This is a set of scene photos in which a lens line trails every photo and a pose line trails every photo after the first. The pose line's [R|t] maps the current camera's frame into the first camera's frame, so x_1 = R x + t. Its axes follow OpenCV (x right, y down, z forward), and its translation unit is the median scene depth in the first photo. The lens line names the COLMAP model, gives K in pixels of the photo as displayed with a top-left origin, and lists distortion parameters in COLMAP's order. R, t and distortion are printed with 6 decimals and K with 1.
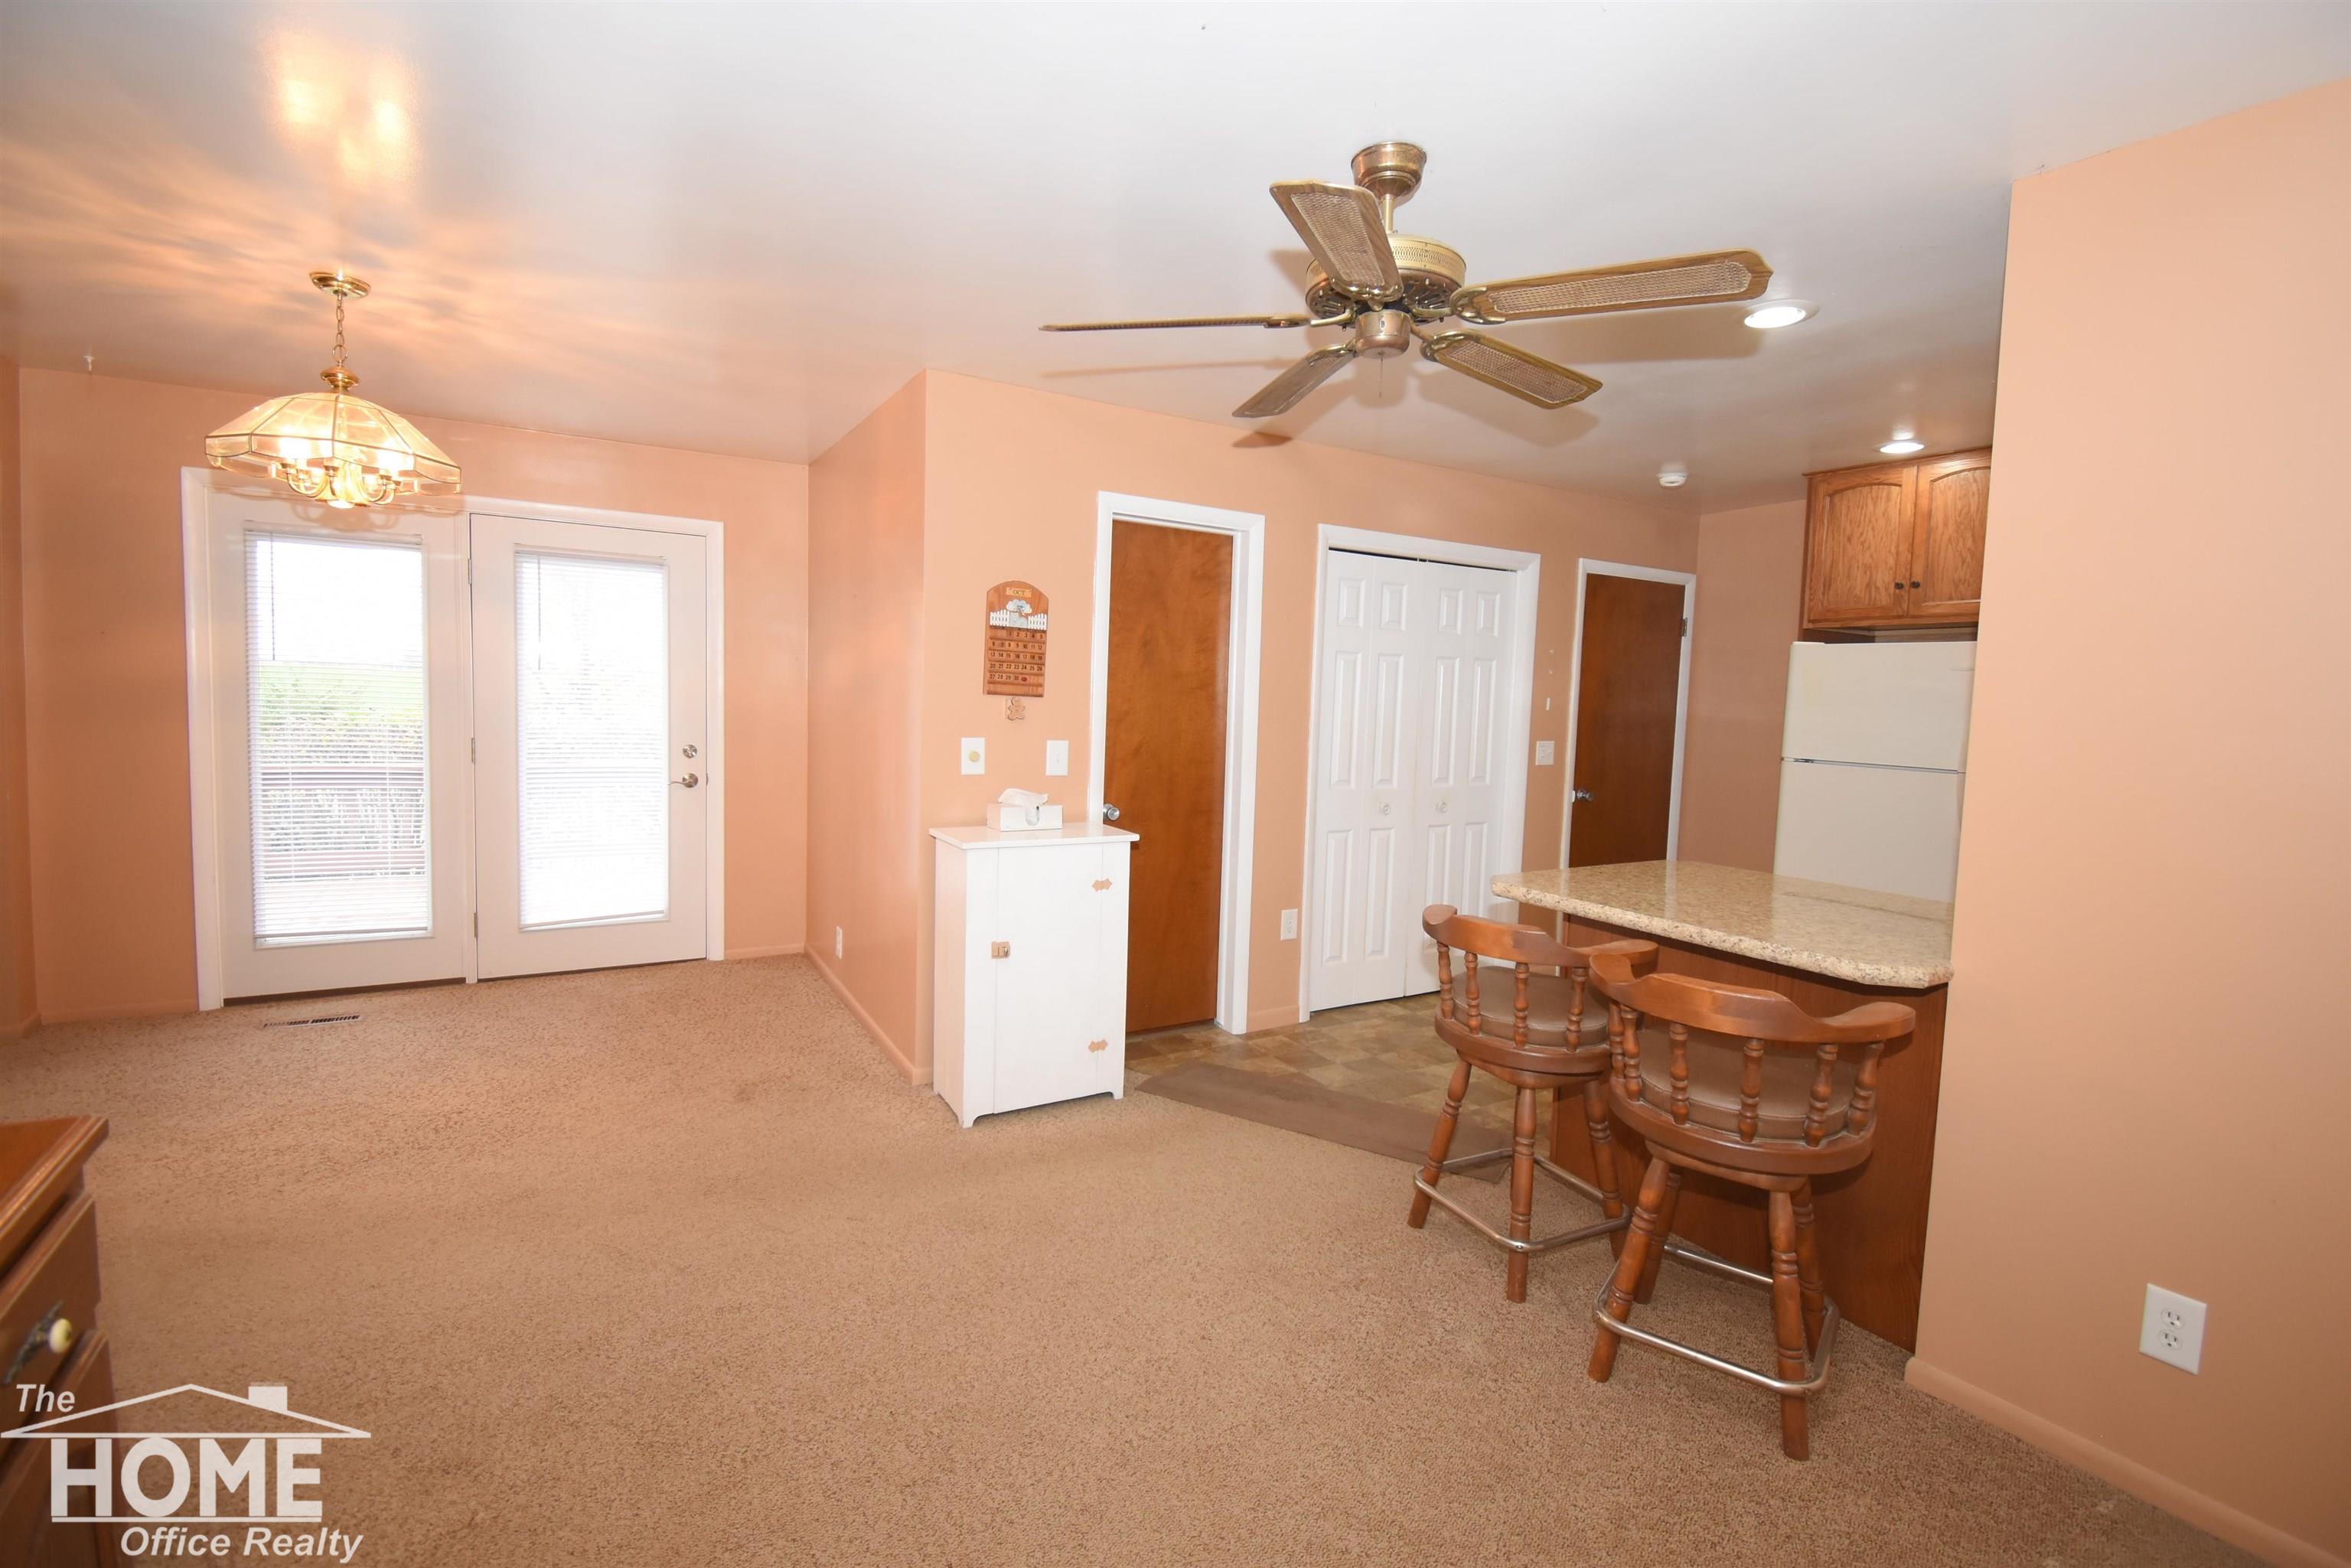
lens RADIAL K [[1029.9, 0, 1186.5], [0, 1029.9, 767.4], [0, 0, 1]] dist [0.019972, -0.025758]
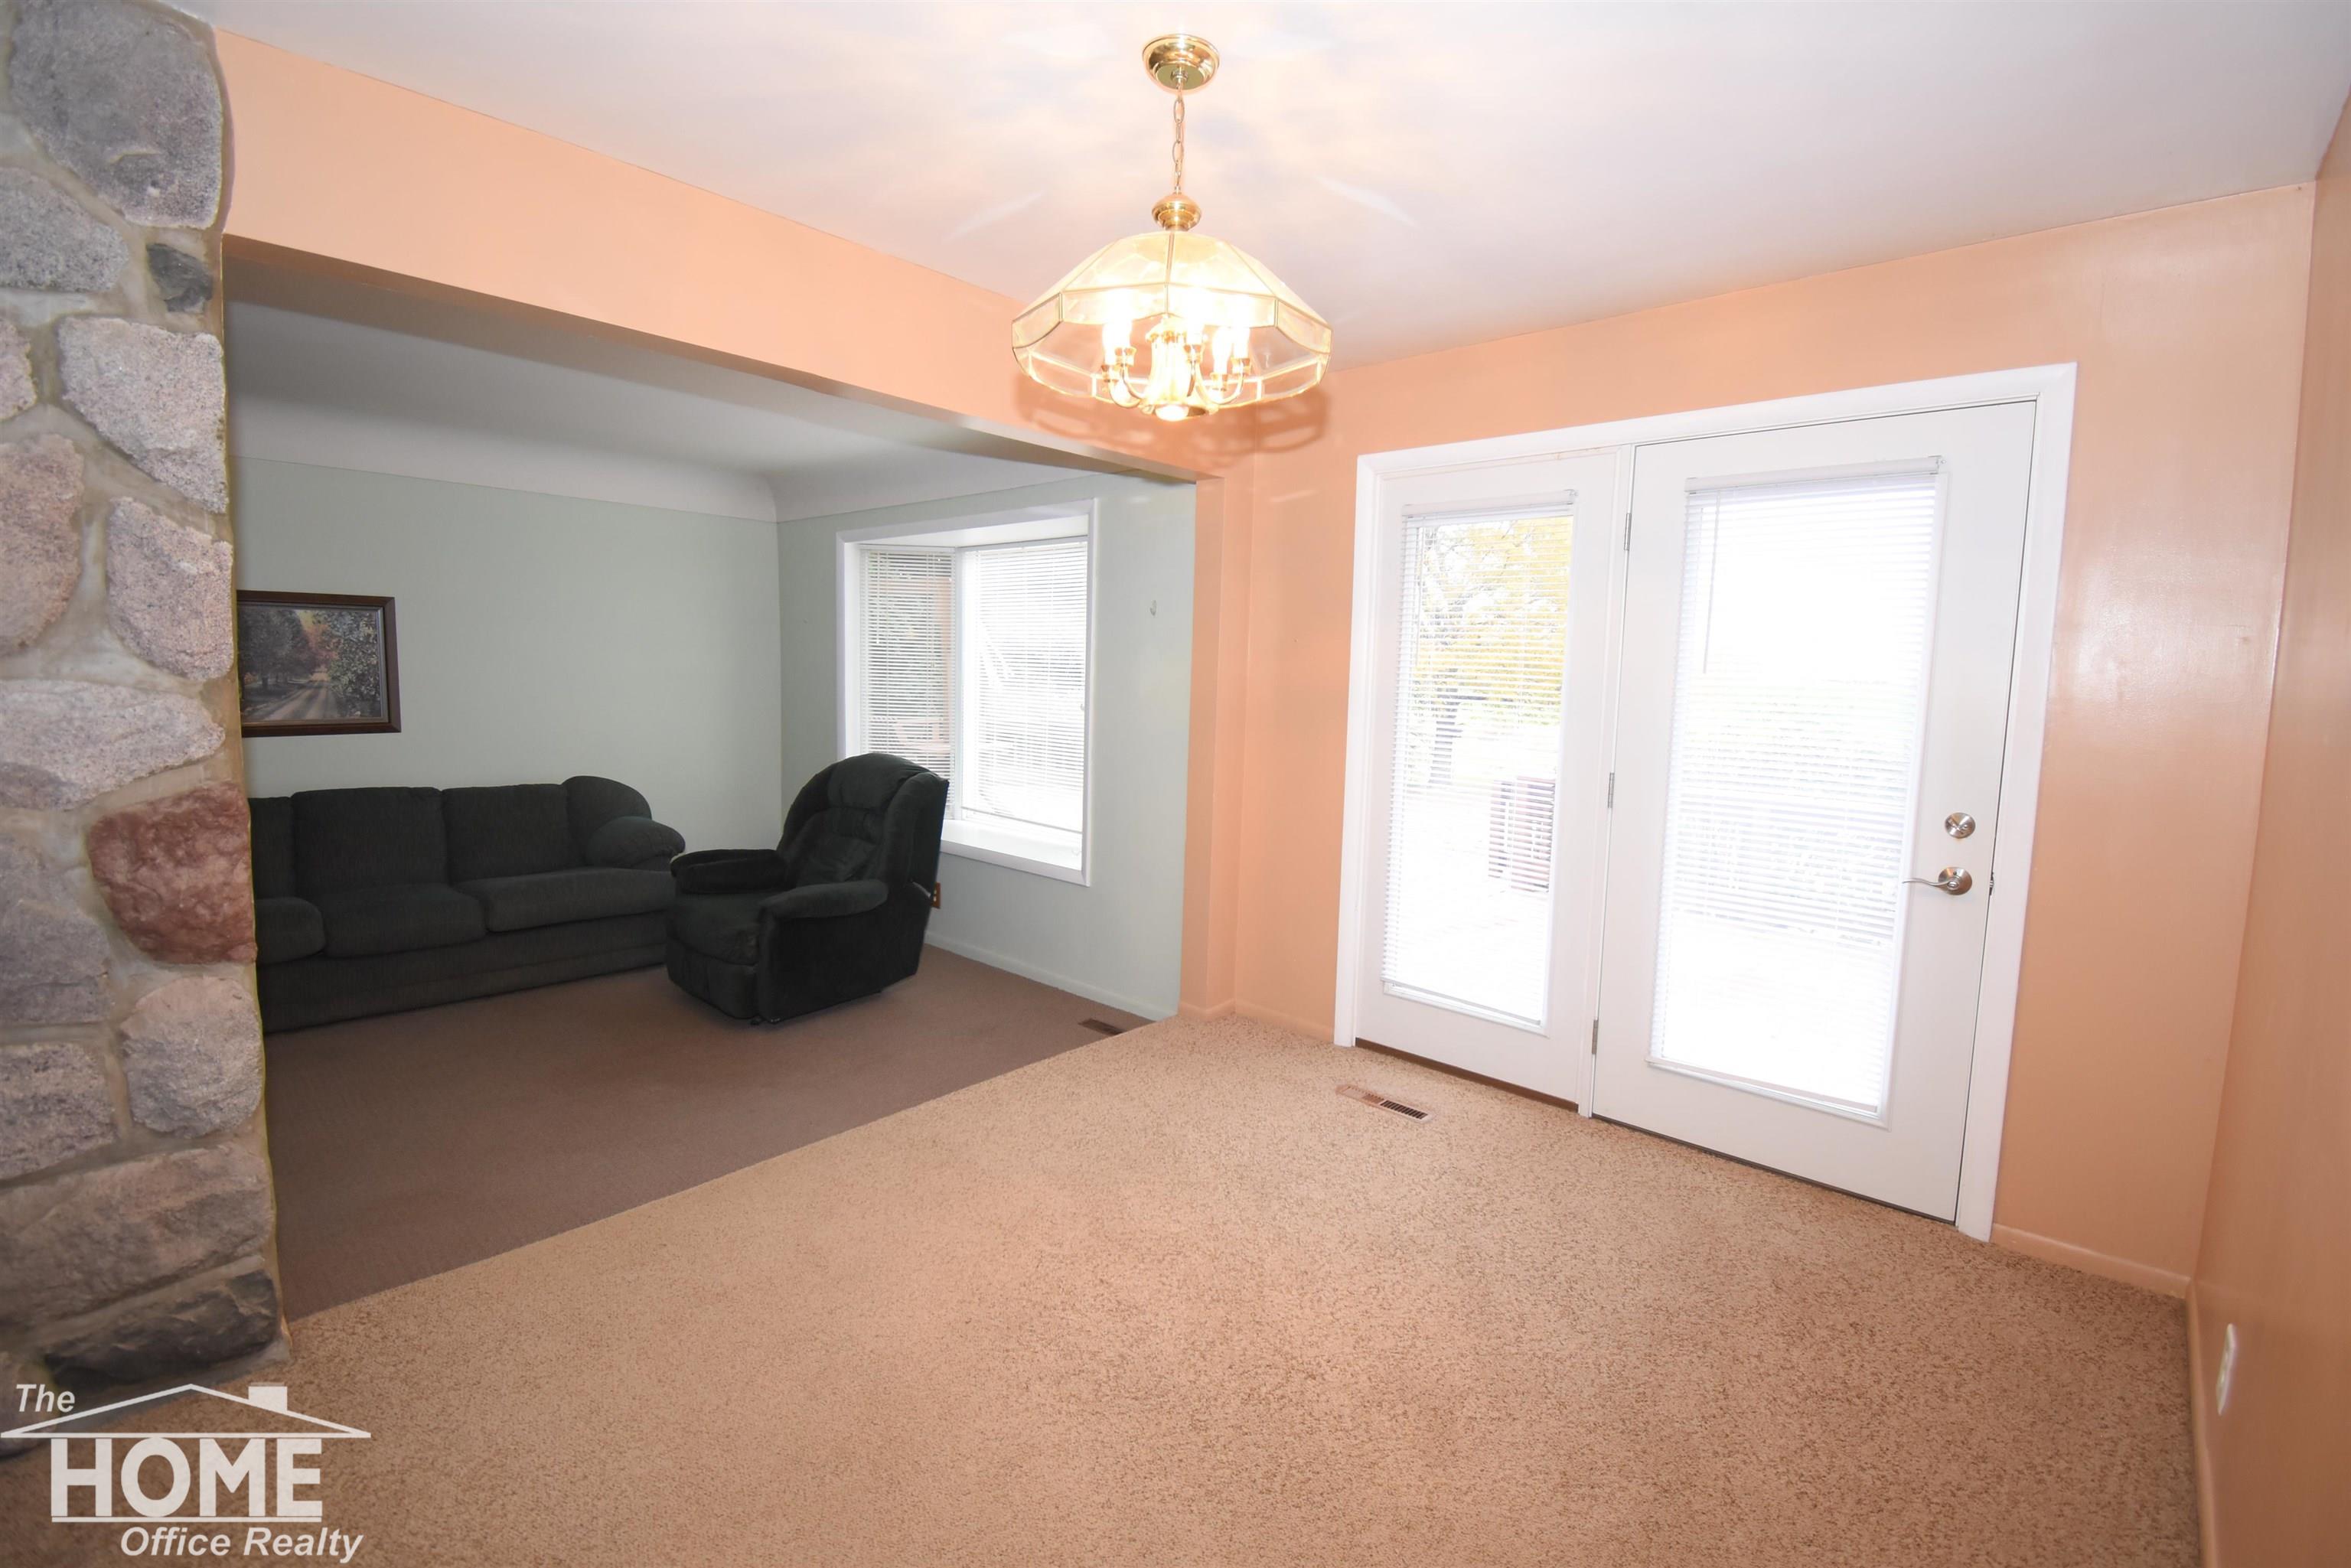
lens RADIAL K [[1029.9, 0, 1186.5], [0, 1029.9, 767.4], [0, 0, 1]] dist [0.019972, -0.025758]
pose [[0.296631, 0.069293, -0.952475, -0.088343], [-0.084023, 0.995390, 0.046247, -0.031846], [0.951289, 0.066312, 0.301086, 0.407059]]
